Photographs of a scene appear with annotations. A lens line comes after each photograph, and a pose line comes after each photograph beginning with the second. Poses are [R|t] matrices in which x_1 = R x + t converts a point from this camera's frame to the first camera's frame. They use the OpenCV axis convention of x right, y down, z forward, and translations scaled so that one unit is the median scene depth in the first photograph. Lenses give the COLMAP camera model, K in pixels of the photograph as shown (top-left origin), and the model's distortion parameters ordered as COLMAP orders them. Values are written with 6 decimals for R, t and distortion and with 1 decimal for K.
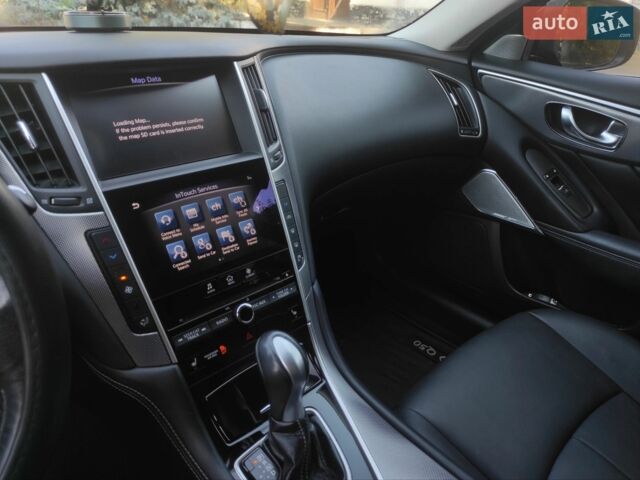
lens RADIAL K [[483.2, 0, 320.0], [0, 483.2, 240.0], [0, 0, 1]] dist [0.026262, -0.009882]
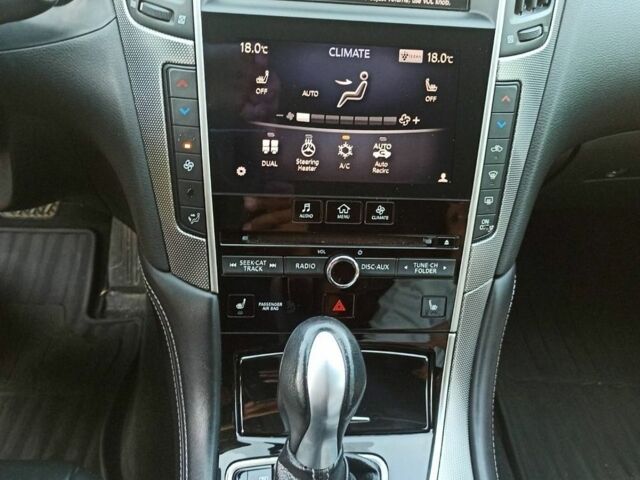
lens RADIAL K [[483.2, 0, 320.0], [0, 483.2, 240.0], [0, 0, 1]] dist [0.026262, -0.009882]
pose [[0.764356, 0.398788, -0.506684, 0.123739], [-0.324312, 0.916946, 0.232448, -0.018042], [0.557299, -0.013349, 0.830205, 0.500924]]
